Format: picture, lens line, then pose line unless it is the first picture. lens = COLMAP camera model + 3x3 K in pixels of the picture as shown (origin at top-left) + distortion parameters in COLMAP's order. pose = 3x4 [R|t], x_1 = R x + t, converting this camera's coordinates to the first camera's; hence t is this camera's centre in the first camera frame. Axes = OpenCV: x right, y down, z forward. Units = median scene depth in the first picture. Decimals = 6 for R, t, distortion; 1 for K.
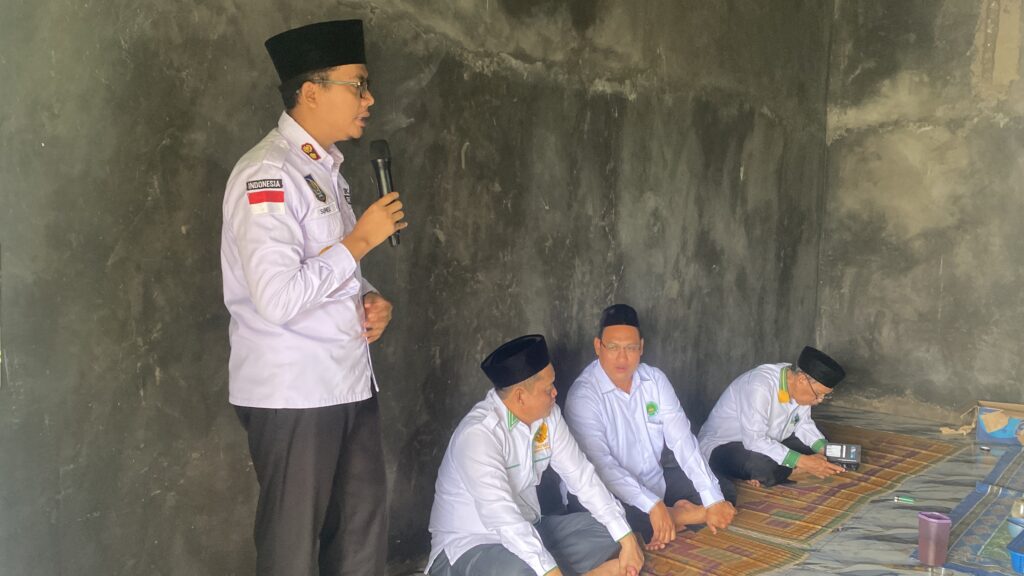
lens RADIAL K [[903.2, 0, 489.8], [0, 903.2, 265.7], [0, 0, 1]] dist [-0.032293, 0.018256]
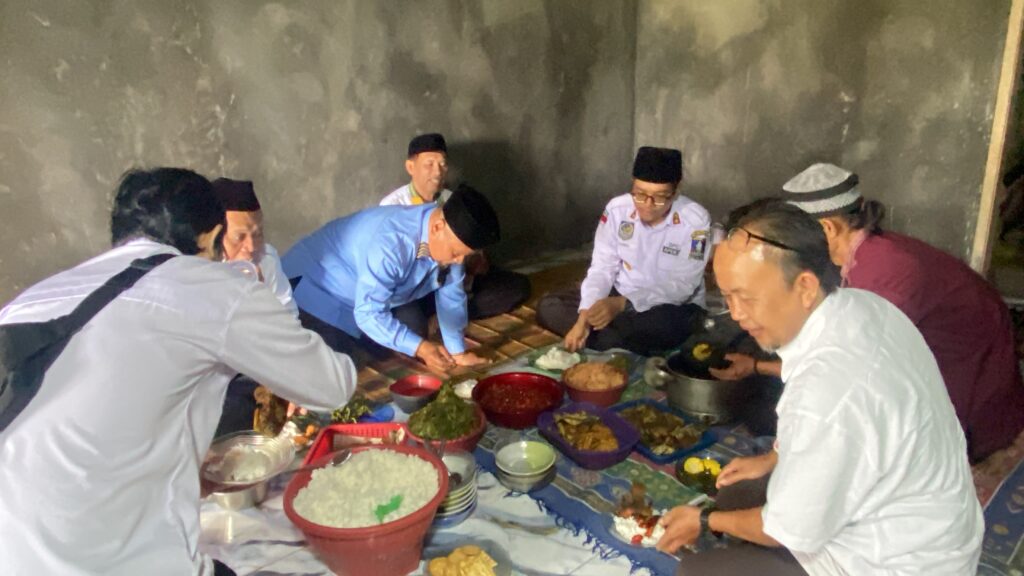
lens RADIAL K [[730.3, 0, 519.5], [0, 730.3, 284.1], [0, 0, 1]] dist [-0.003919, -0.006201]
pose [[0.987722, -0.021329, -0.154759, 0.412390], [0.053604, 0.976766, 0.207499, 0.037324], [0.146737, -0.213247, 0.965916, 0.260828]]
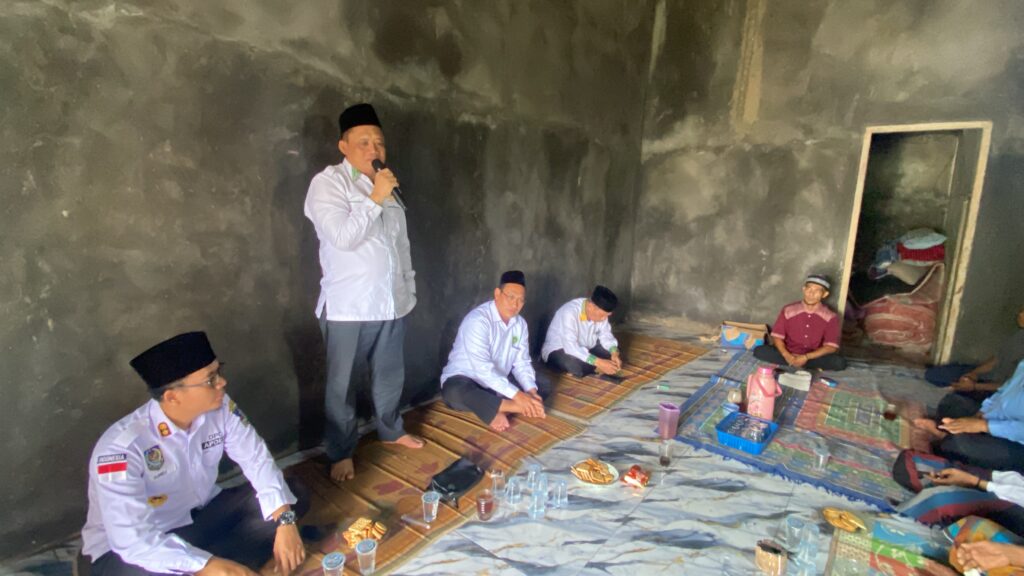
lens RADIAL K [[468.9, 0, 501.3], [0, 468.9, 289.8], [0, 0, 1]] dist [-0.012256, -0.006768]
pose [[0.999993, -0.001764, 0.003194, 0.134143], [0.001405, 0.994023, 0.109161, -0.000959], [-0.003368, -0.109155, 0.994019, 0.152313]]
